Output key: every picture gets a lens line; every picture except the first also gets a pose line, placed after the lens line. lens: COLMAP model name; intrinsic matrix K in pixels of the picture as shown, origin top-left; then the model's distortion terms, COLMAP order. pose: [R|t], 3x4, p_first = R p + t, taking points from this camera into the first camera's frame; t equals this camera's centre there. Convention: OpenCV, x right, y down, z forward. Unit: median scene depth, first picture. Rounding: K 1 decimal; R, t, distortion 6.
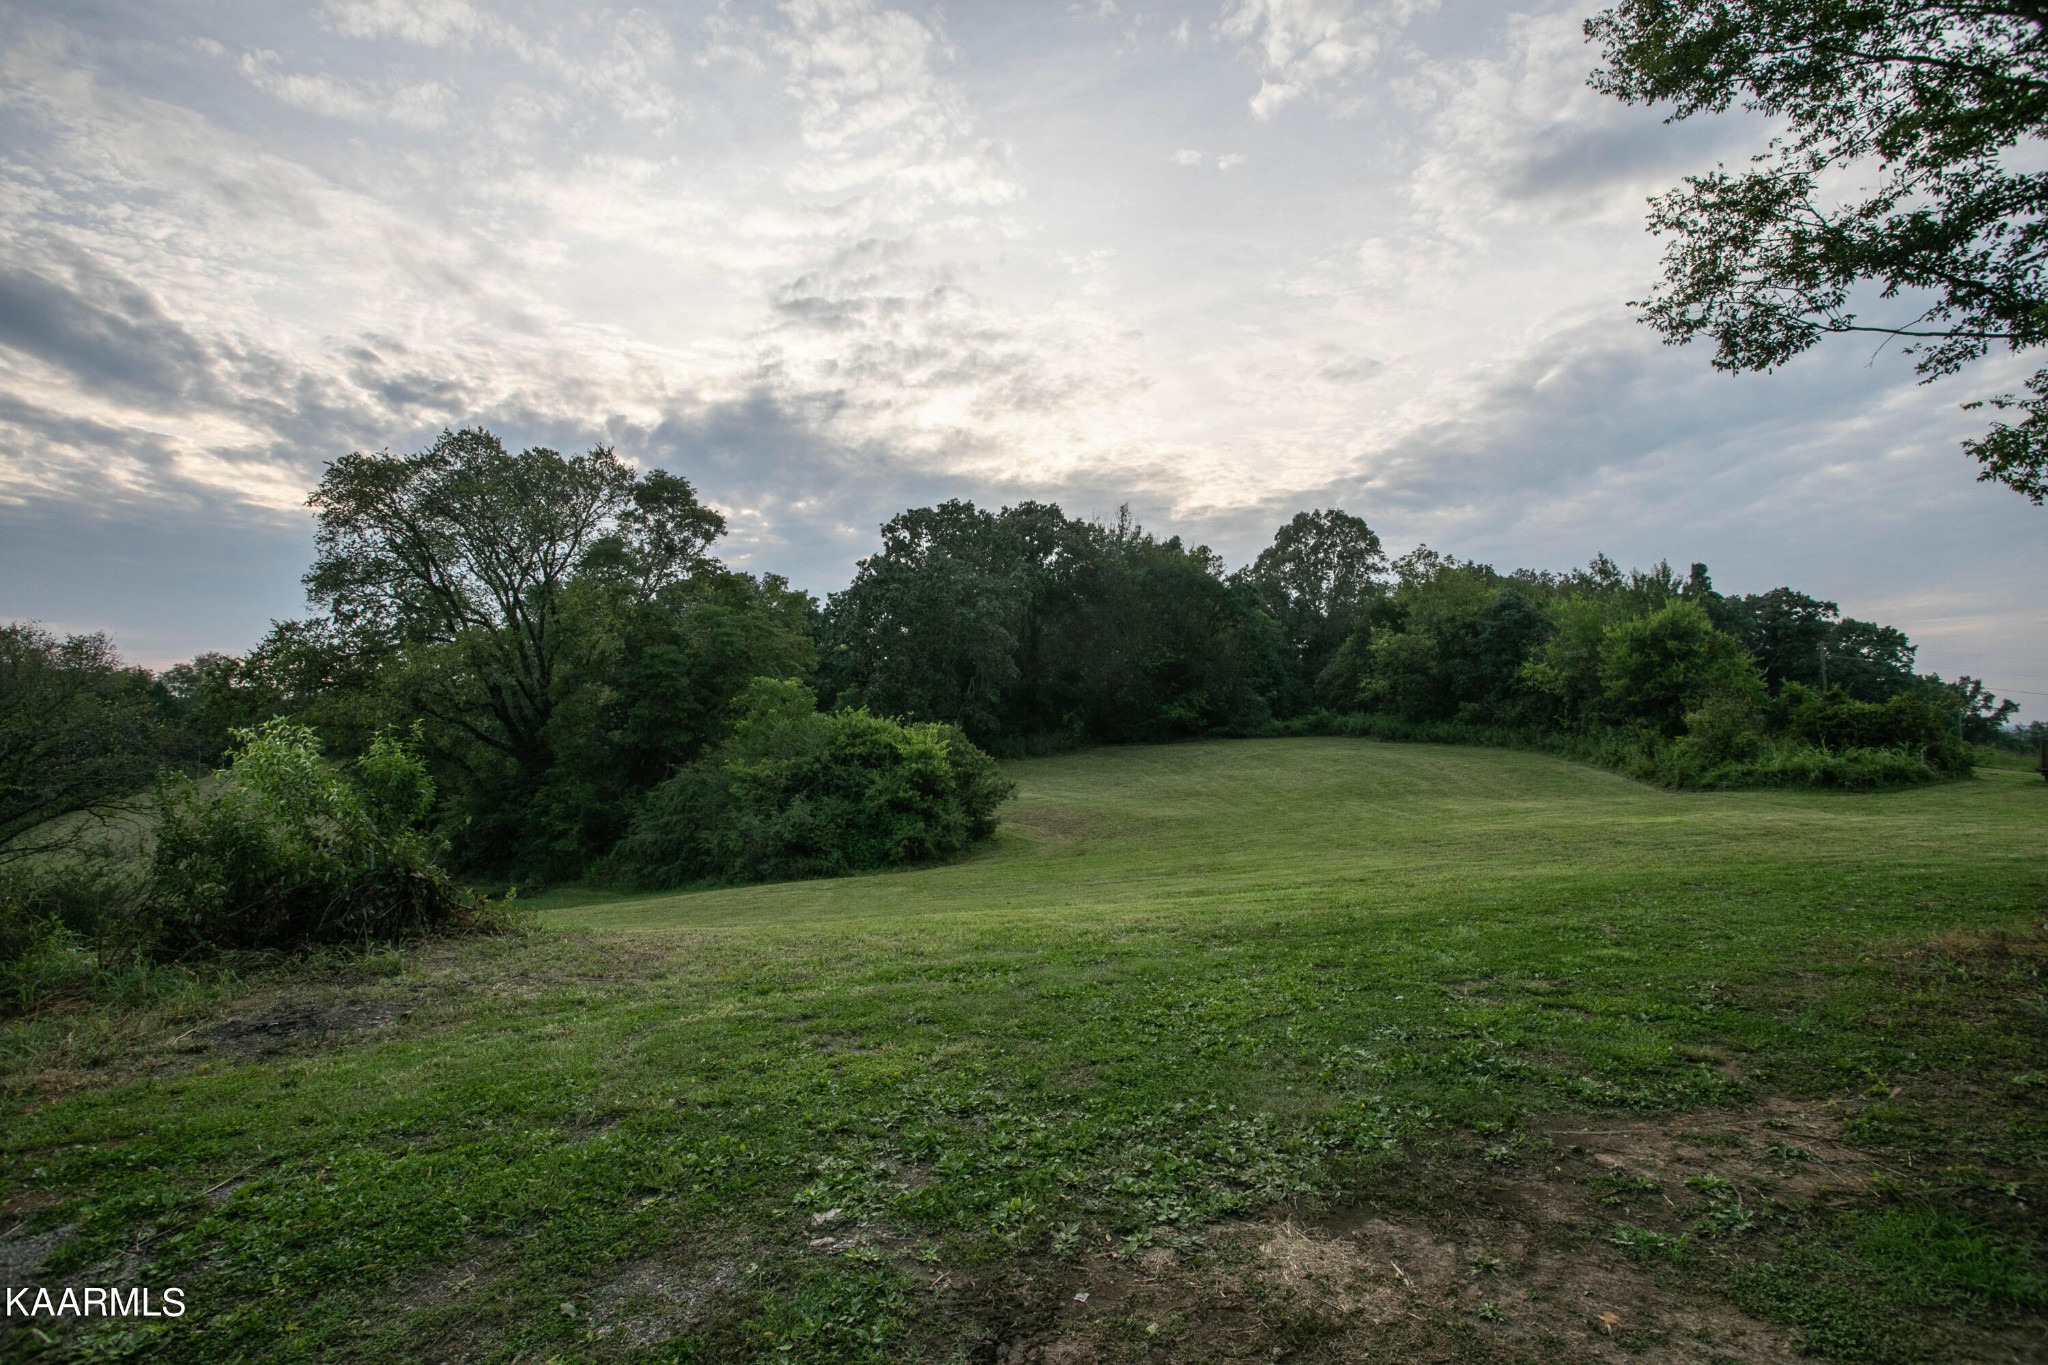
lens RADIAL K [[999.1, 0, 1034.5], [0, 999.1, 670.0], [0, 0, 1]] dist [-0.066955, 0.033166]
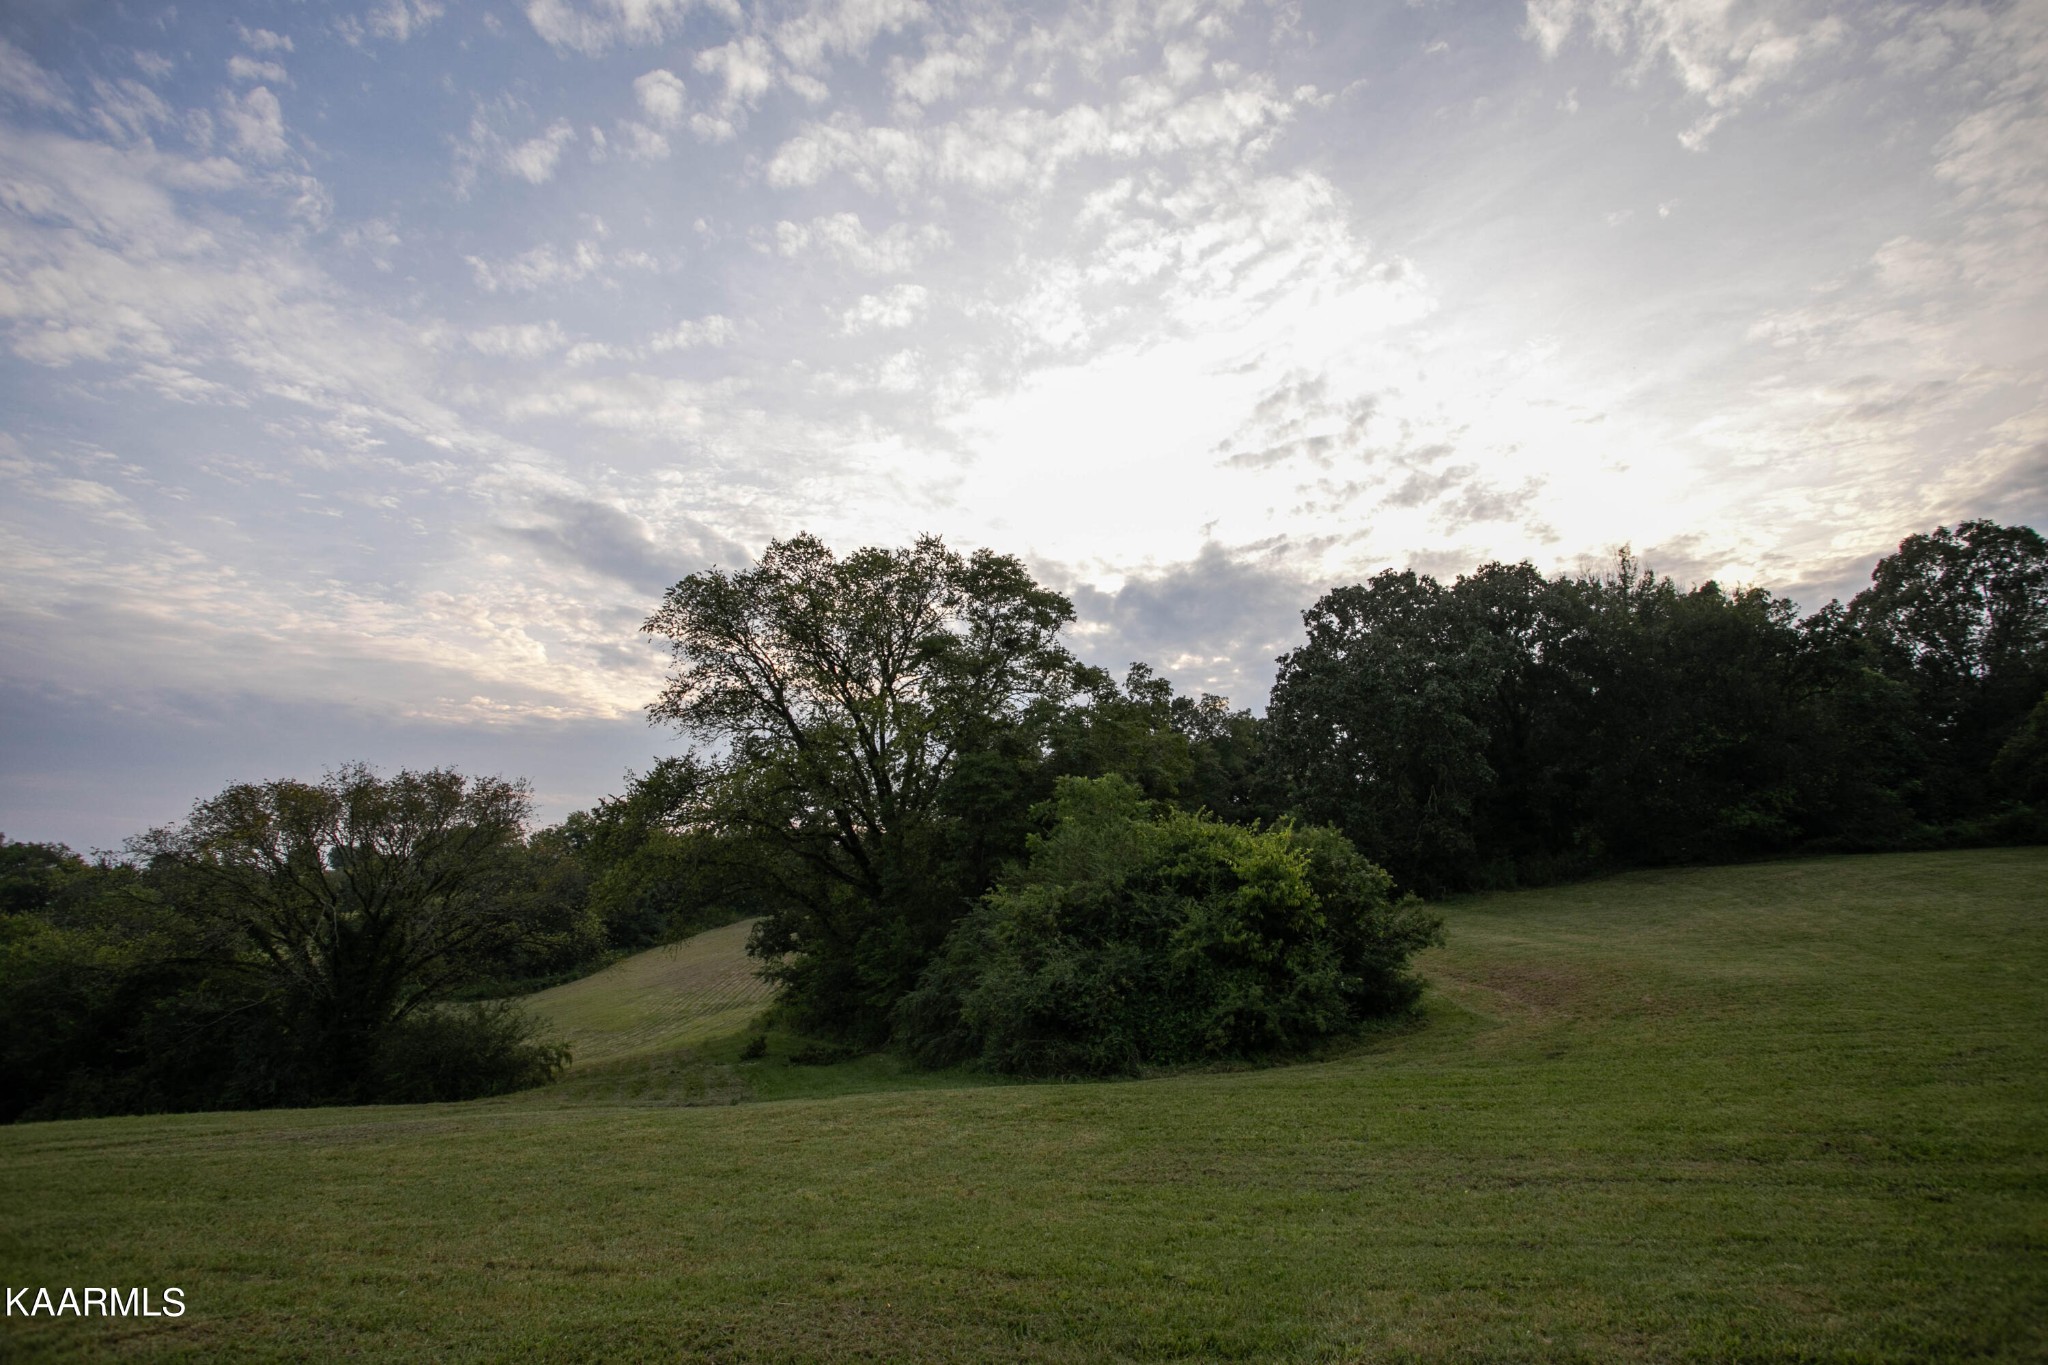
lens RADIAL K [[999.1, 0, 1034.5], [0, 999.1, 670.0], [0, 0, 1]] dist [-0.066955, 0.033166]
pose [[0.882841, -0.113047, -0.455864, 0.024682], [0.048133, 0.987268, -0.151610, 0.019955], [0.467198, 0.111905, 0.877042, 0.160029]]
